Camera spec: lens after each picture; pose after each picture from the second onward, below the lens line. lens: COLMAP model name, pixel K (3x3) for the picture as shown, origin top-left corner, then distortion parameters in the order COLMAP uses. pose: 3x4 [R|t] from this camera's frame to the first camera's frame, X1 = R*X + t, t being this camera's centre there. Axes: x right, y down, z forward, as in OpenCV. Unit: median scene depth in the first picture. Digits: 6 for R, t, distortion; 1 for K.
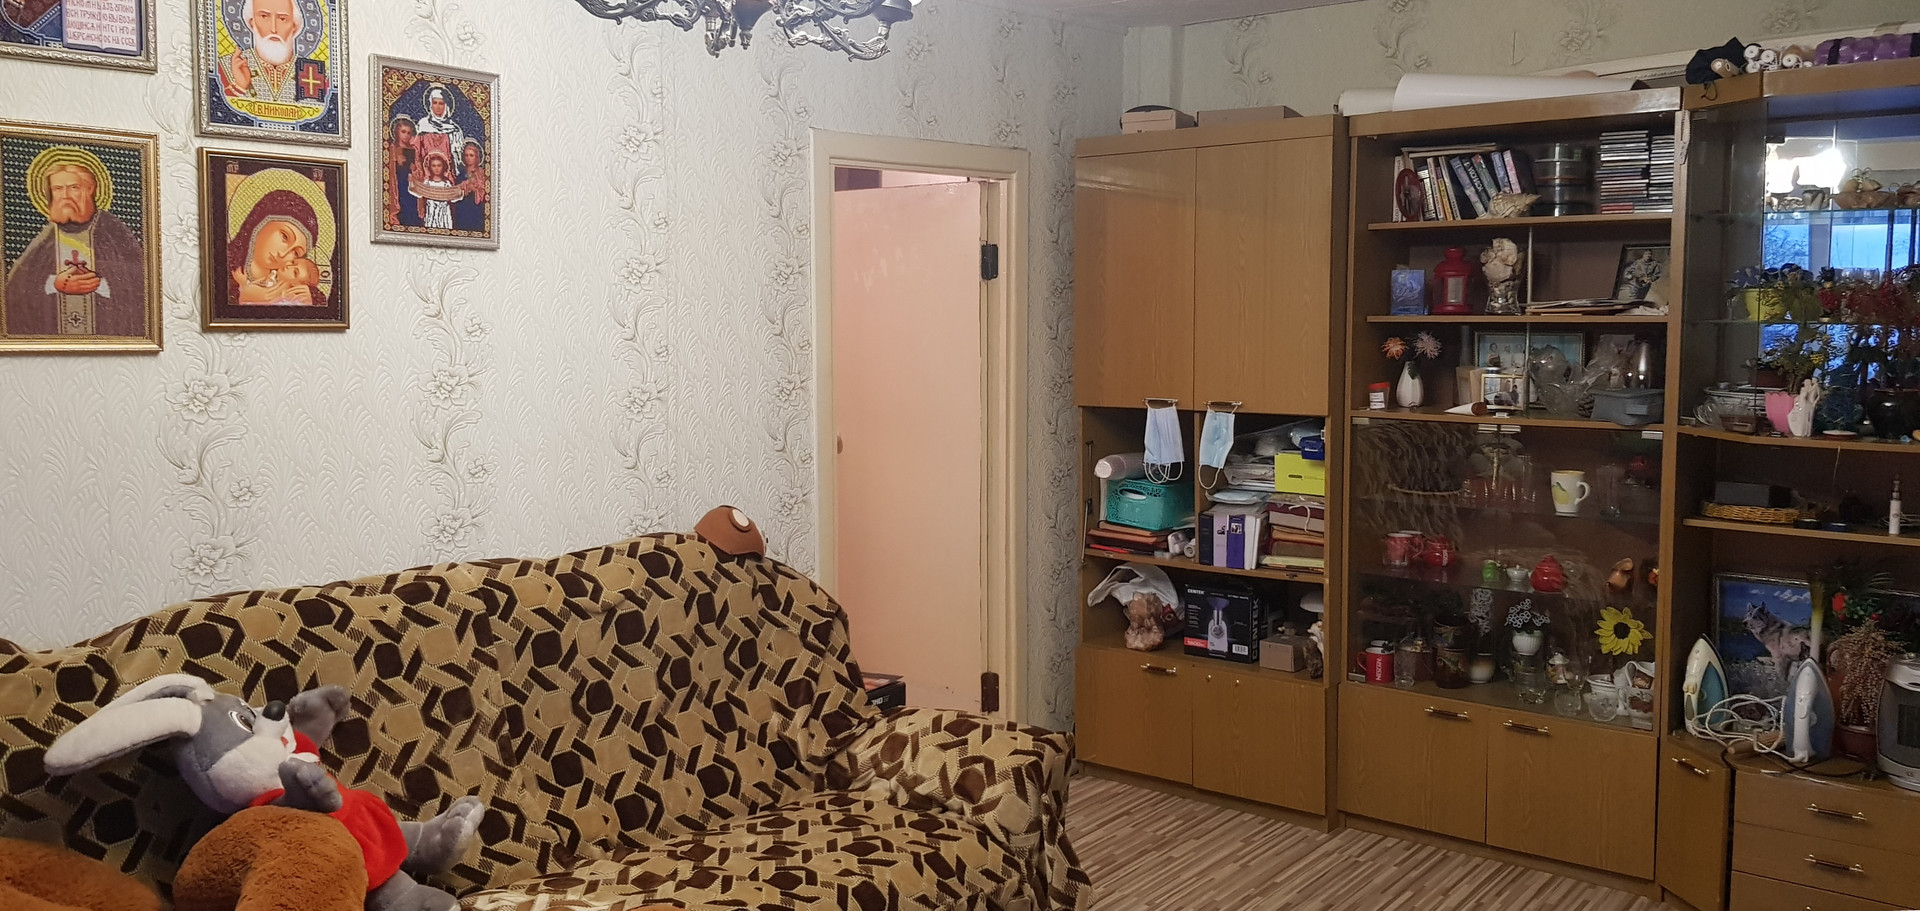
lens RADIAL K [[1551.6, 0, 950.6], [0, 1551.6, 439.7], [0, 0, 1]] dist [0.032904, -0.066519]
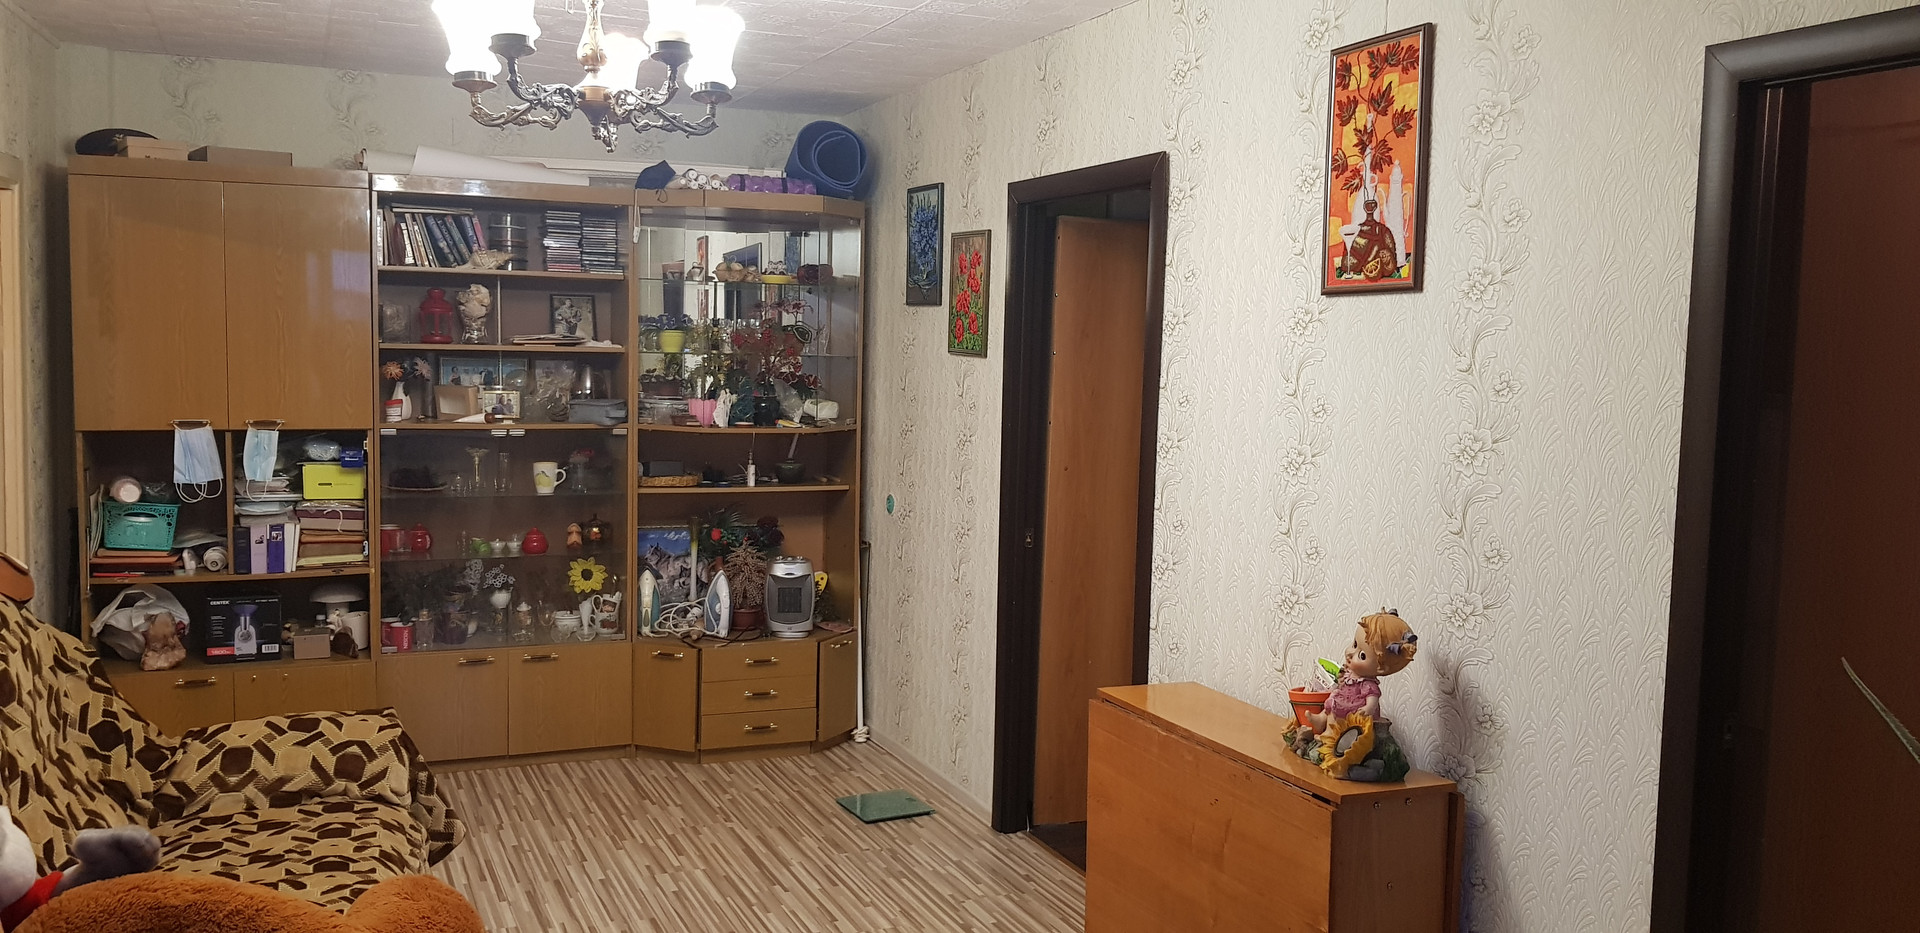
lens RADIAL K [[1549.9, 0, 949.8], [0, 1549.9, 474.3], [0, 0, 1]] dist [0.073350, -0.106555]
pose [[0.447450, -0.065293, 0.891922, -0.650385], [0.056470, 0.997404, 0.044685, -0.009892], [-0.892524, 0.030373, 0.449975, 0.089078]]
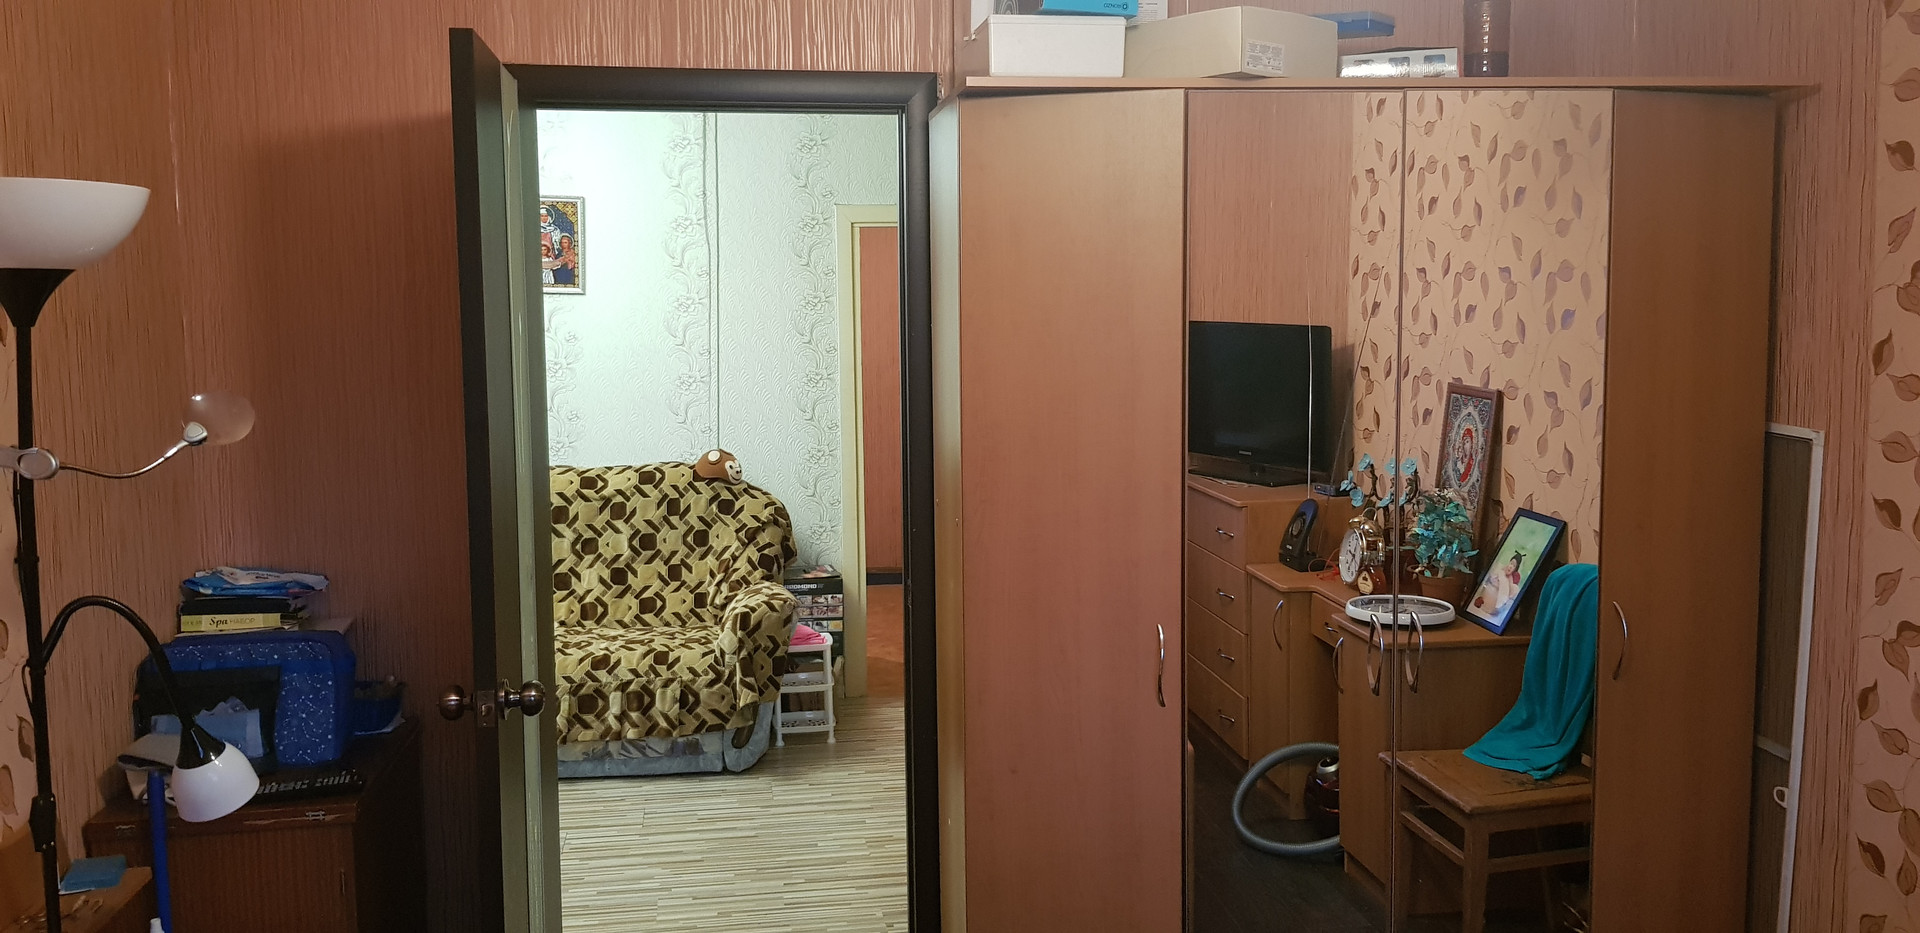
lens RADIAL K [[1549.9, 0, 955.9], [0, 1549.9, 460.7], [0, 0, 1]] dist [0.073350, -0.106555]
pose [[0.726591, 0.059596, -0.684481, 0.929194], [-0.051667, 0.998150, 0.032060, -0.007755], [0.685125, 0.012071, 0.728326, -0.006203]]
